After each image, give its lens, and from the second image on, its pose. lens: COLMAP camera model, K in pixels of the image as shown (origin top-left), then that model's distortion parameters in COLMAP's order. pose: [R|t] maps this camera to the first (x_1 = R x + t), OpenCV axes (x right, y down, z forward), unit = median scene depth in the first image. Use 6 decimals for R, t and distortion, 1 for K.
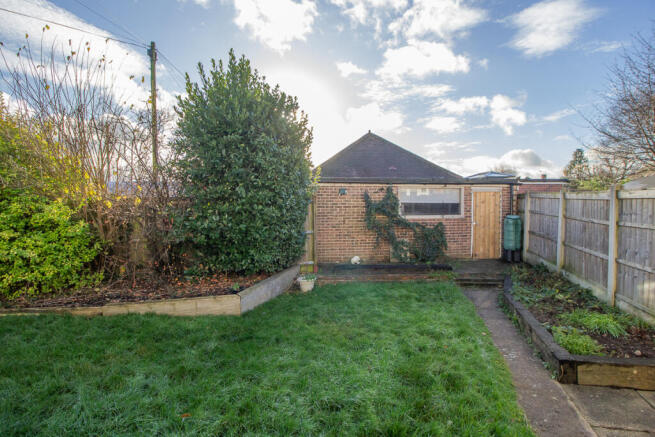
lens RADIAL K [[319.6, 0, 341.2], [0, 319.6, 216.4], [0, 0, 1]] dist [0.003123, -0.014355]
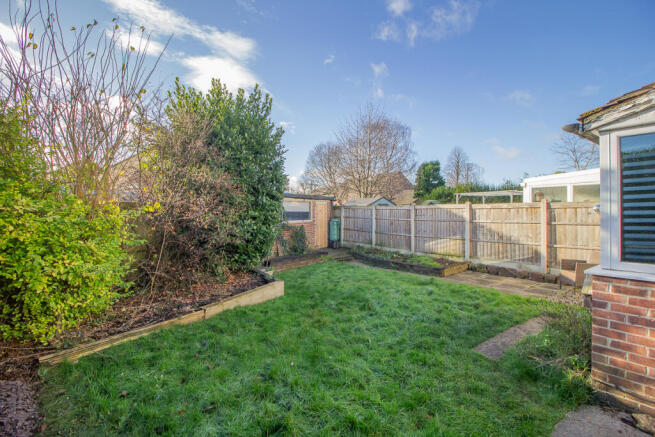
lens RADIAL K [[307.2, 0, 327.5], [0, 307.2, 218.5], [0, 0, 1]] dist [-0.001203, -0.013110]
pose [[0.627809, -0.011087, 0.778289, -0.728094], [0.034503, 0.999312, -0.013596, 0.012283], [-0.777603, 0.035389, 0.627759, 0.044062]]
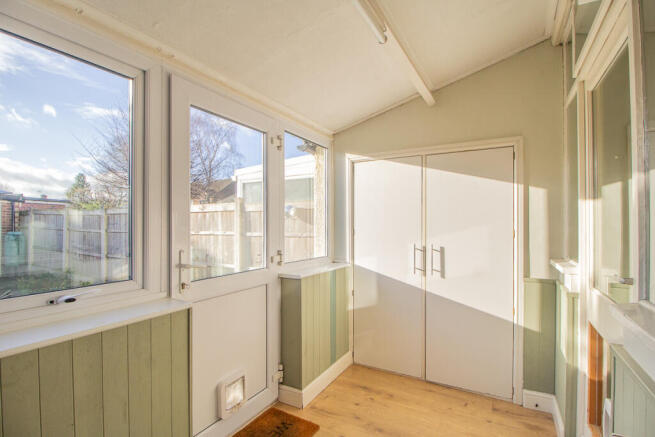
lens RADIAL K [[307.2, 0, 327.5], [0, 307.2, 218.5], [0, 0, 1]] dist [-0.001203, -0.013110]
pose [[0.250959, 0.019097, 0.967809, -0.147018], [0.045723, 0.998456, -0.031558, 0.032018], [-0.966917, 0.052171, 0.249698, -0.206180]]
